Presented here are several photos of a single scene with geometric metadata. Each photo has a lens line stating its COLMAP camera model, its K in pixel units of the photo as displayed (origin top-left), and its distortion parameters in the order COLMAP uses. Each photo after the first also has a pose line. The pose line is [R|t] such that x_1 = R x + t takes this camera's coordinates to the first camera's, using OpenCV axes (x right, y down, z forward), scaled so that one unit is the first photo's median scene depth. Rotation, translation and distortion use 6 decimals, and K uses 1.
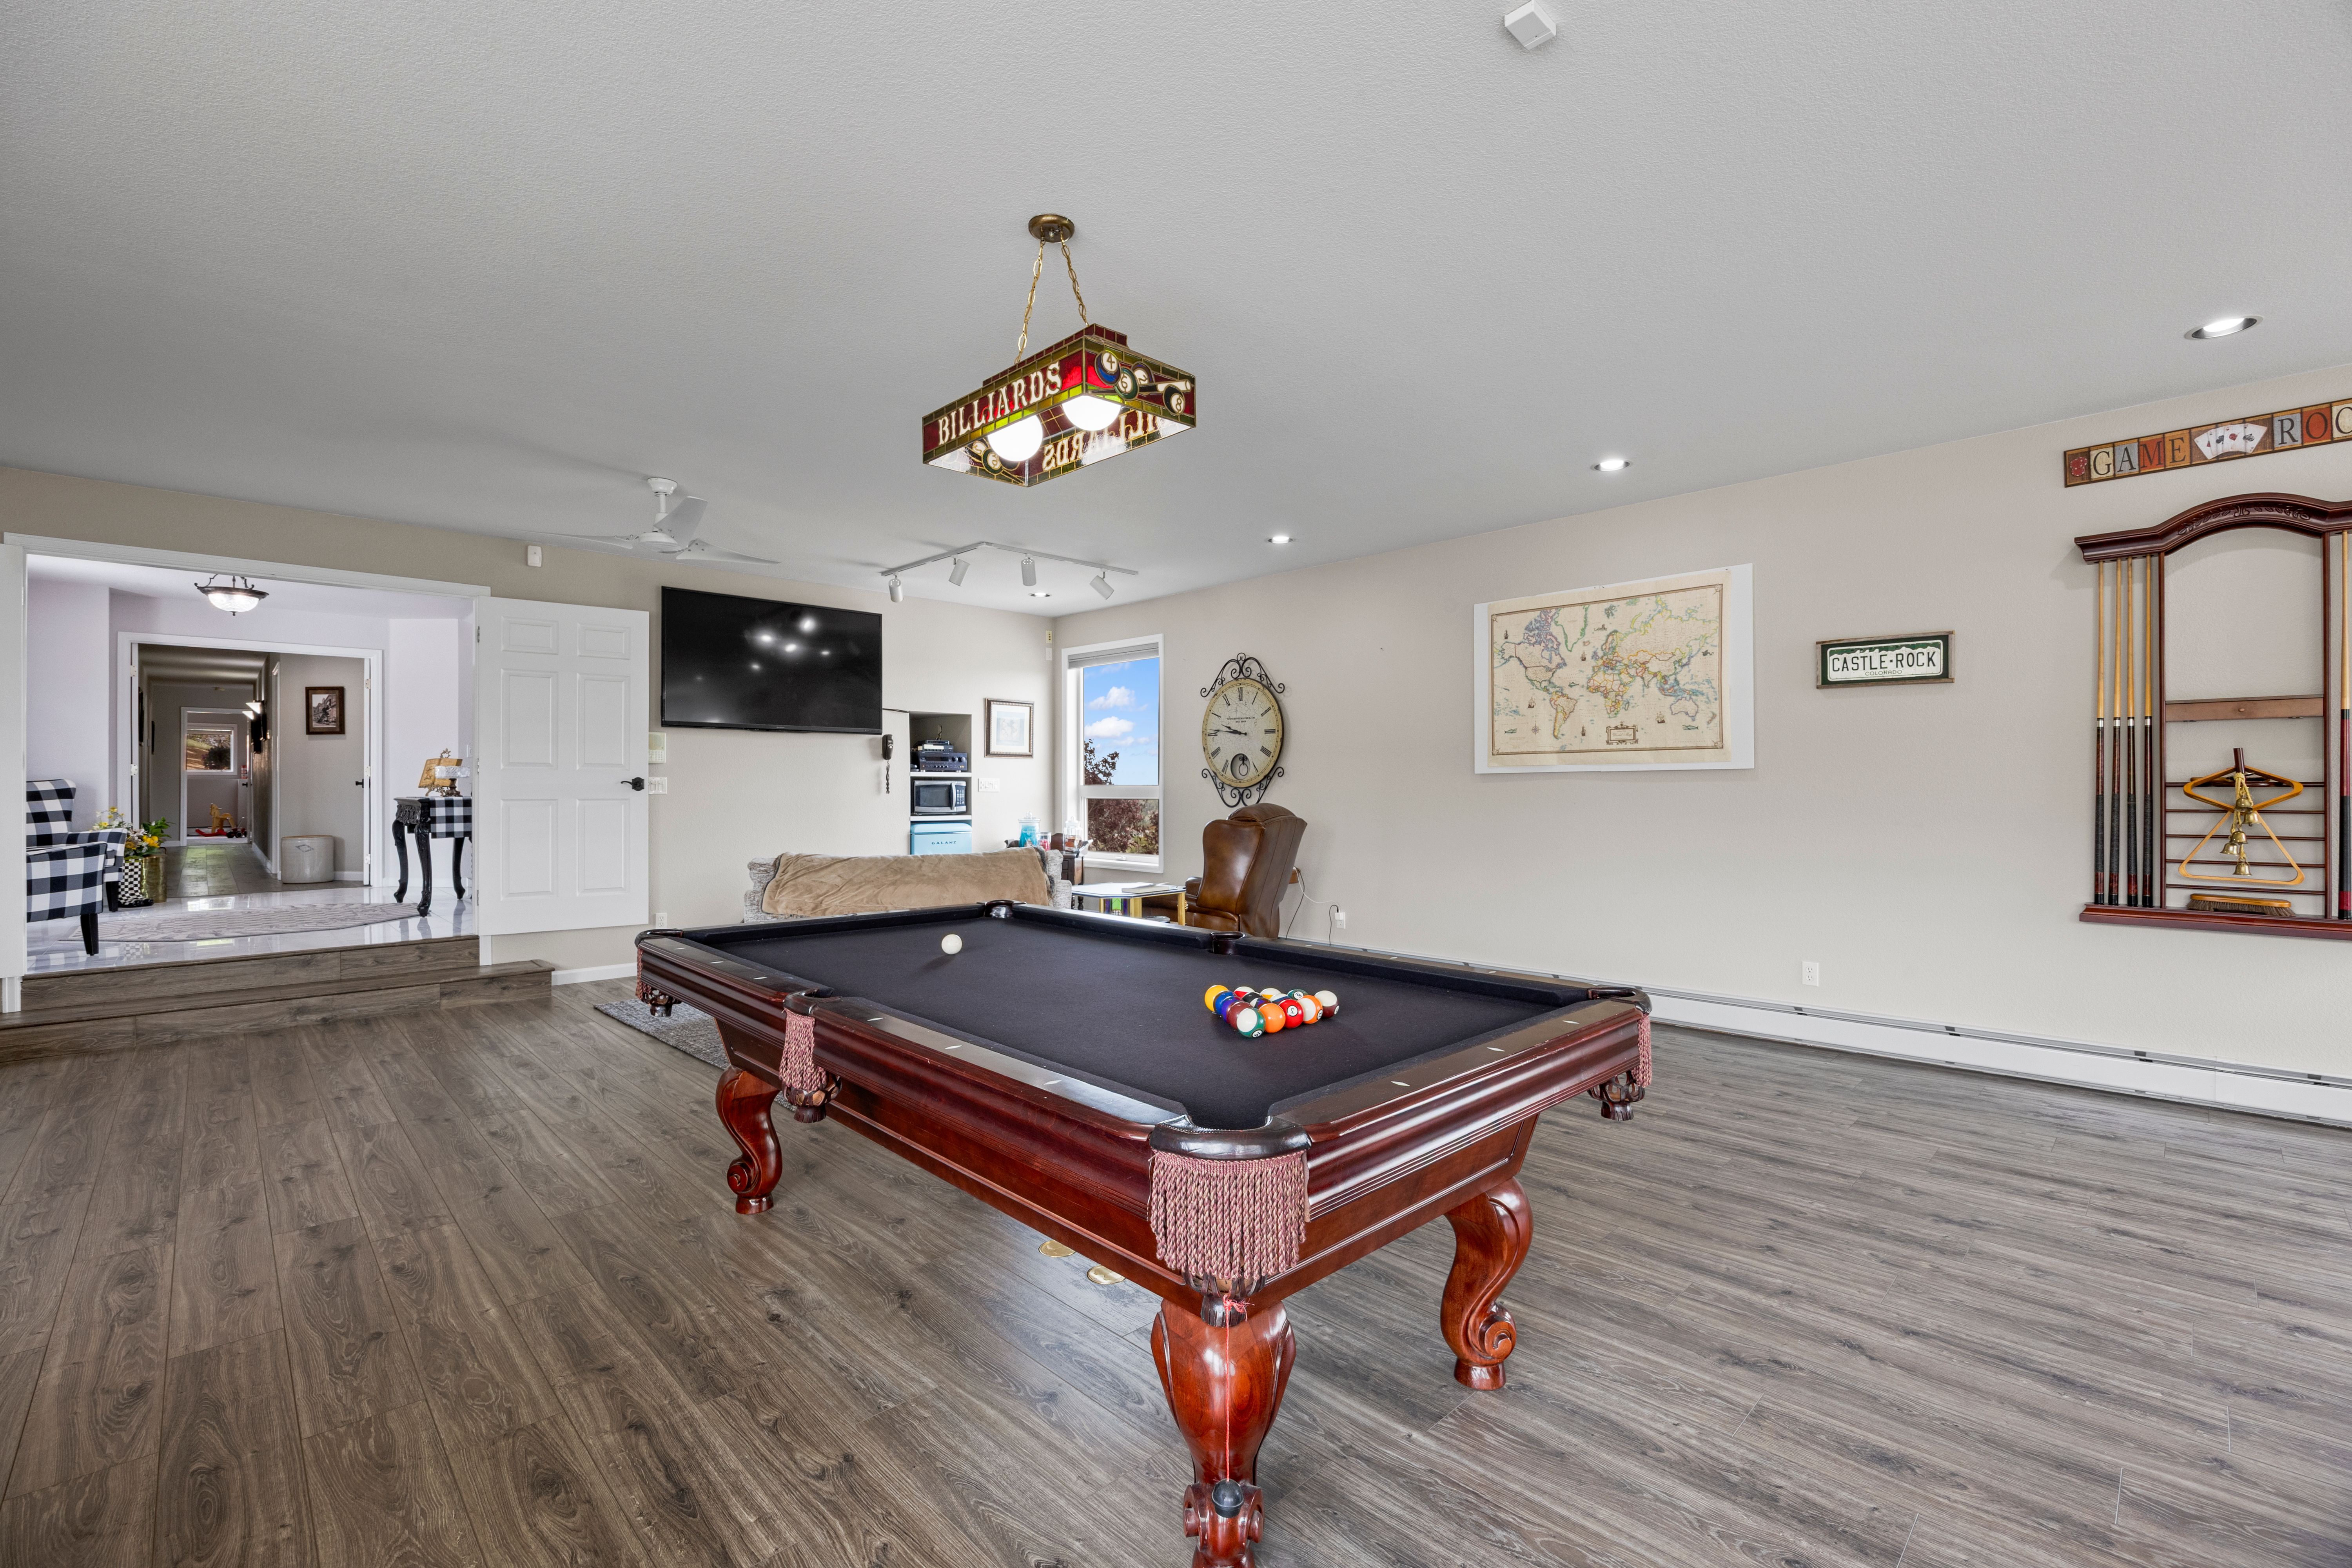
lens RADIAL K [[1025.4, 0, 1181.1], [0, 1025.4, 780.2], [0, 0, 1]] dist [-0.012816, -0.000250]
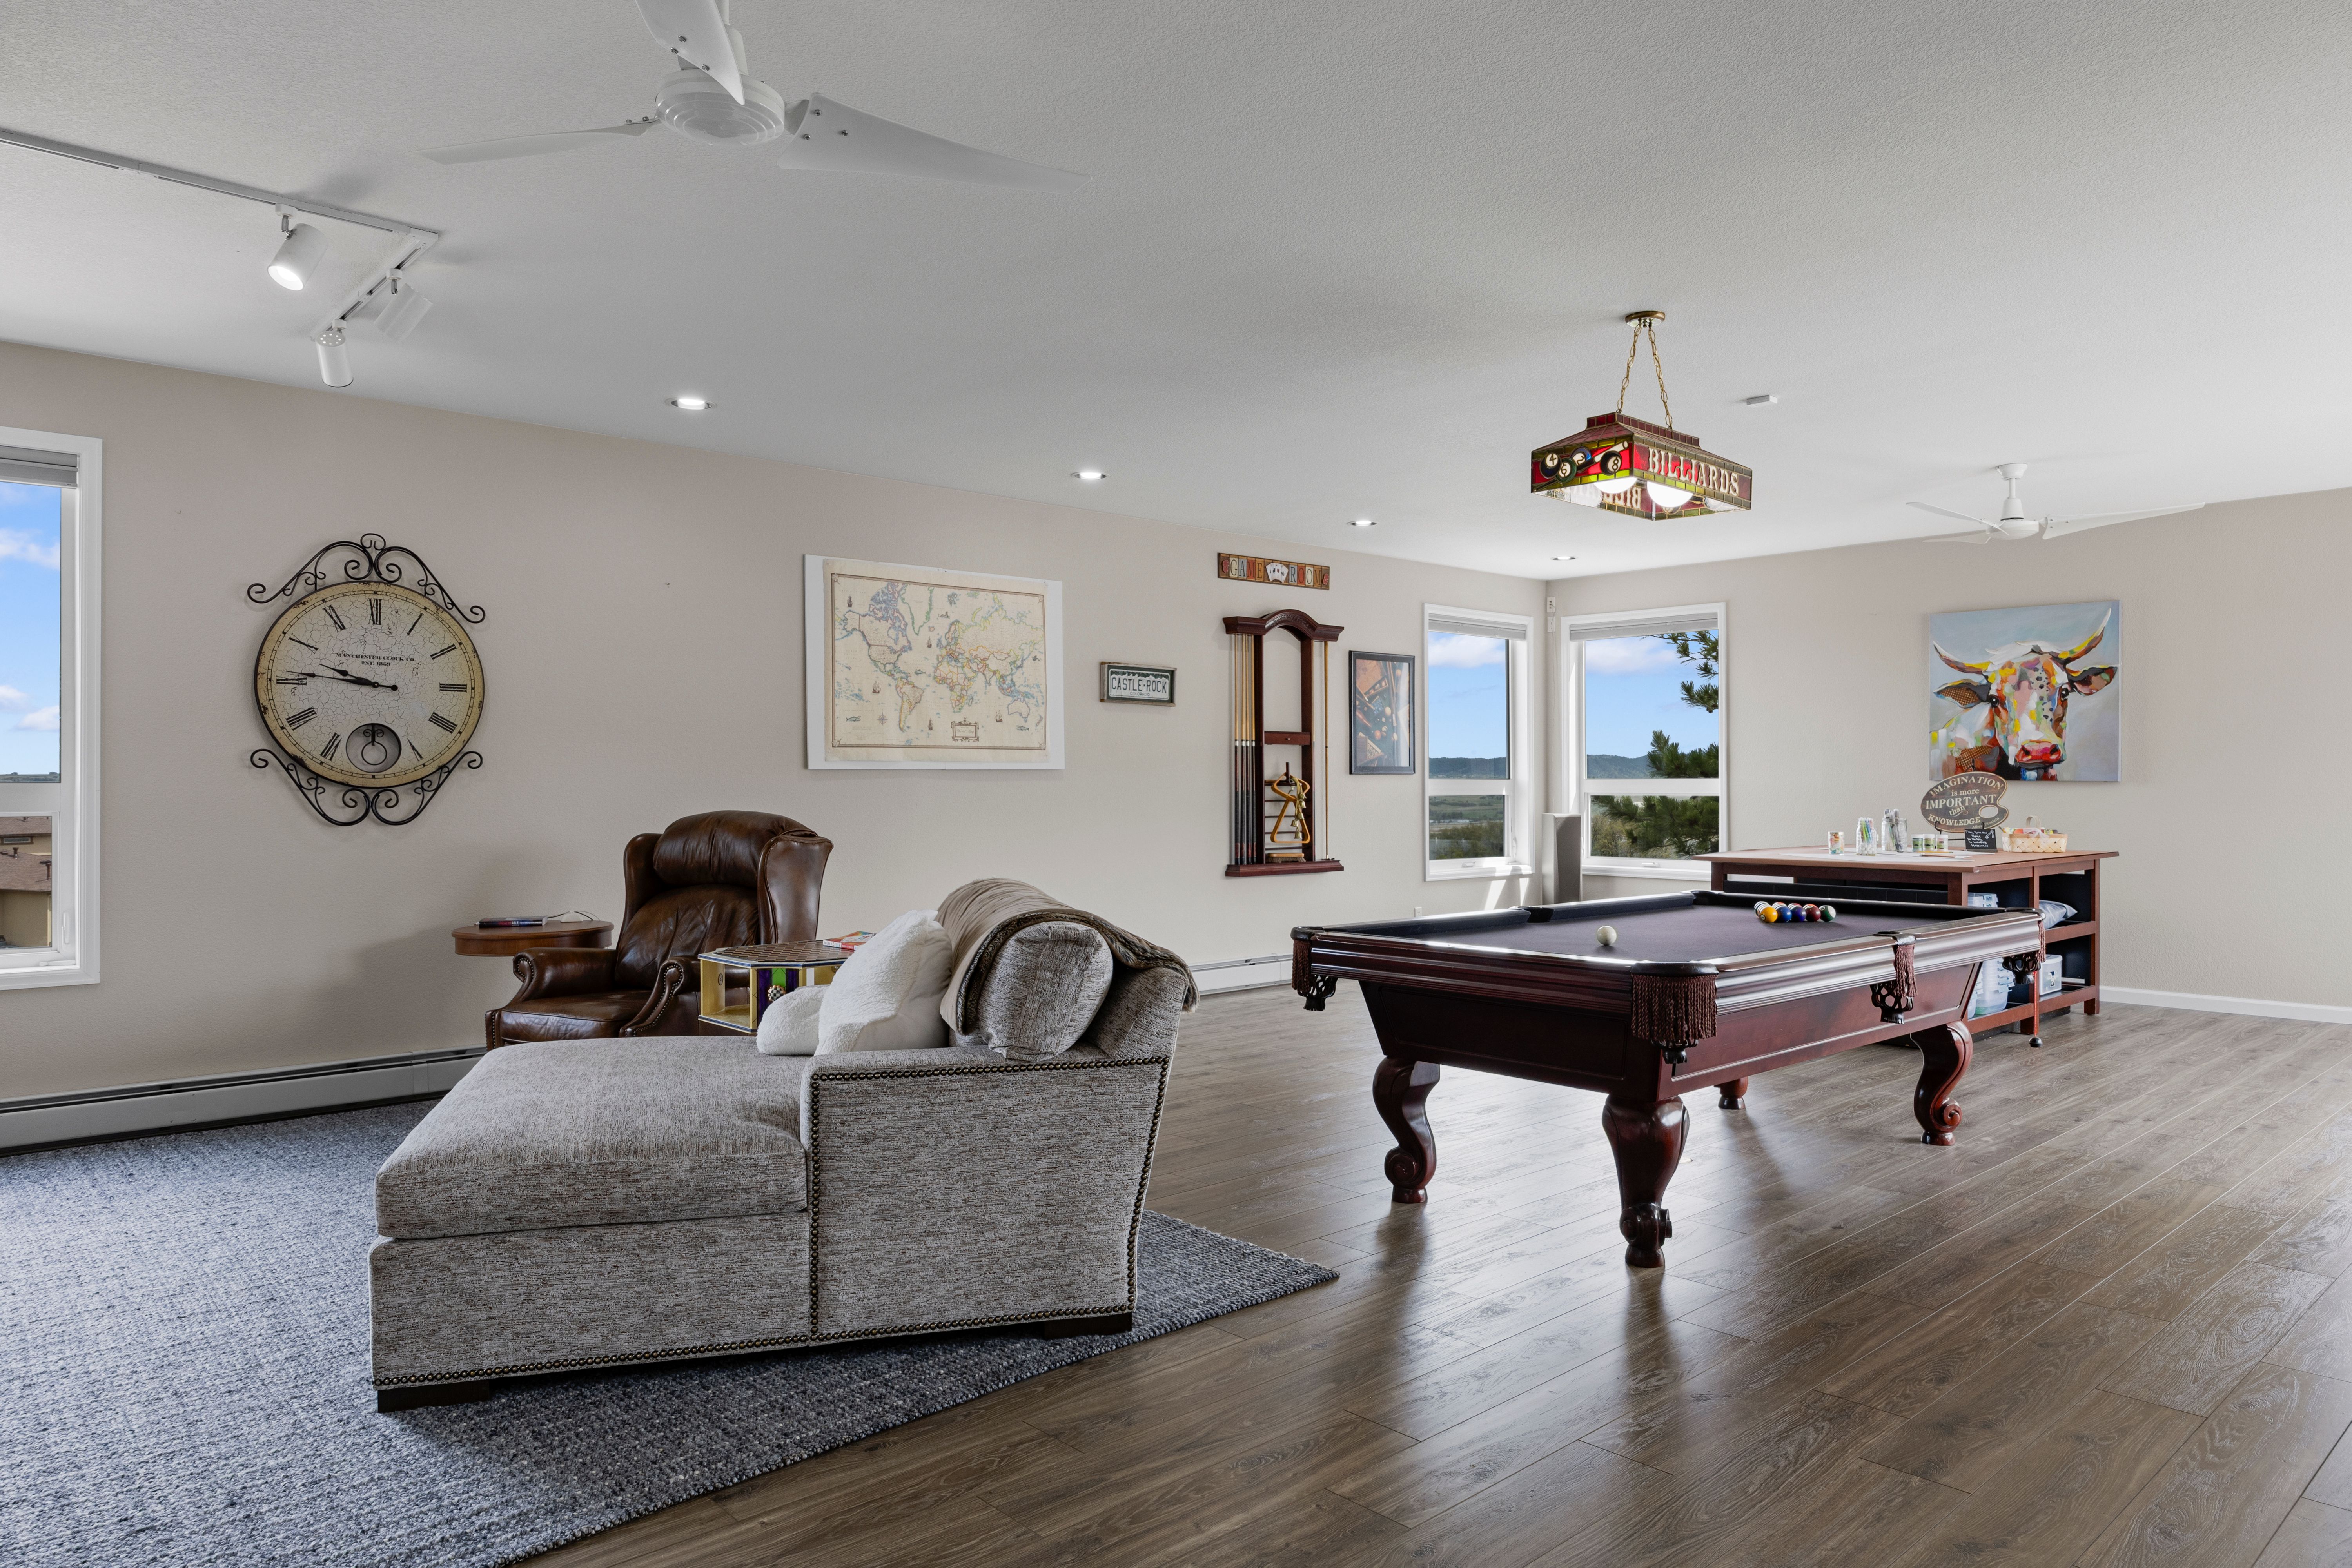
lens RADIAL K [[1496.7, 0, 1179.2], [0, 1496.7, 794.4], [0, 0, 1]] dist [0.002590, -0.000312]
pose [[0.026089, -0.007511, 0.999631, -0.946821], [-0.007351, 0.999943, 0.007706, 0.002297], [-0.999633, -0.007549, 0.026032, 0.751073]]
